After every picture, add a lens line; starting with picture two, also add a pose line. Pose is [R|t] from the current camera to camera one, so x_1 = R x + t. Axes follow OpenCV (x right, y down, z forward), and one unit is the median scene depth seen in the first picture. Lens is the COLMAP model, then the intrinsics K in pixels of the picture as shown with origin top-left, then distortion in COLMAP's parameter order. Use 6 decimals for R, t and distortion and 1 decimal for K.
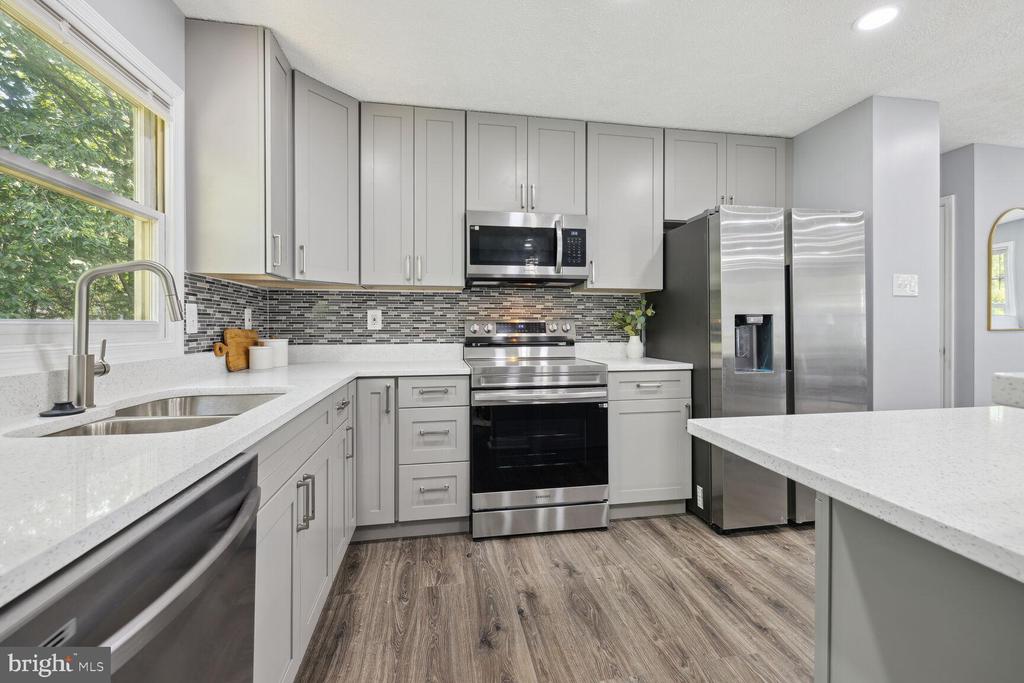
lens RADIAL K [[428.3, 0, 517.0], [0, 428.3, 326.8], [0, 0, 1]] dist [-0.010889, -0.000041]
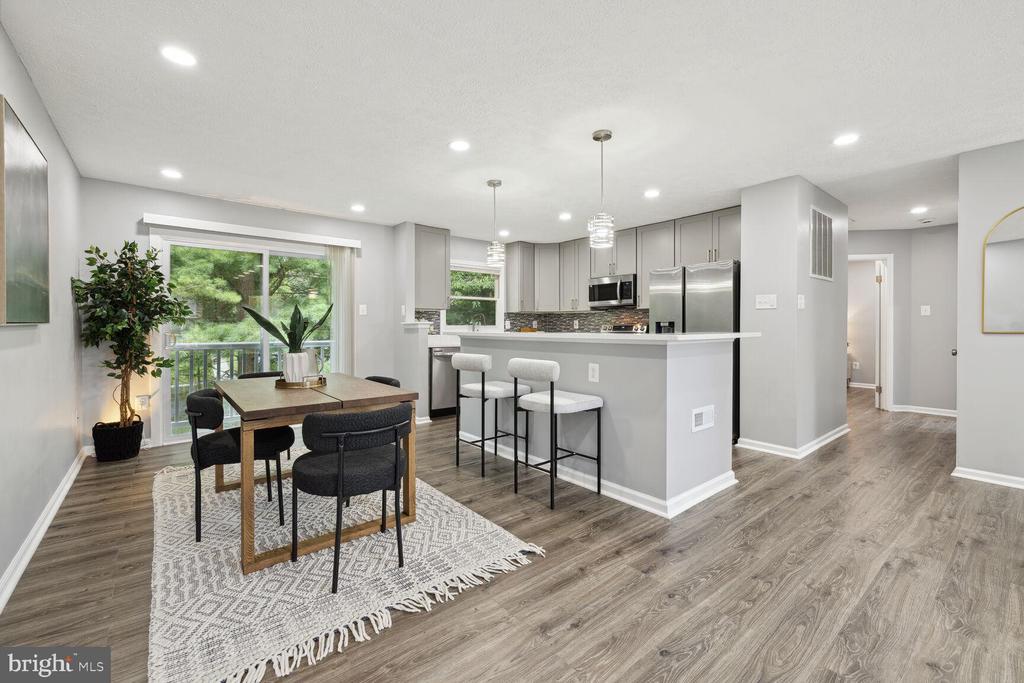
lens RADIAL K [[428.3, 0, 517.0], [0, 428.3, 326.8], [0, 0, 1]] dist [-0.010889, -0.000041]
pose [[0.502322, -0.003446, -0.864674, 1.728372], [-0.002865, 0.999980, -0.005650, 0.011670], [0.864676, 0.005315, 0.502302, -0.556132]]
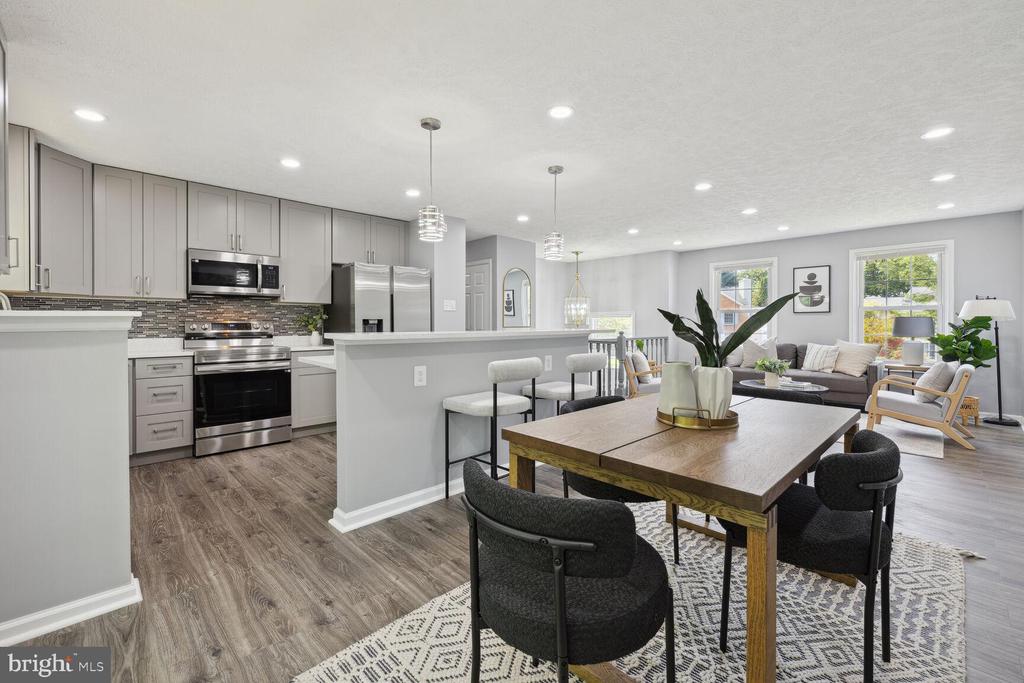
lens RADIAL K [[428.3, 0, 517.0], [0, 428.3, 326.8], [0, 0, 1]] dist [-0.010889, -0.000041]
pose [[0.828942, -0.003012, 0.559327, 0.003557], [0.002605, 0.999995, 0.001524, 0.004412], [-0.559329, 0.000193, 0.828946, -0.881740]]
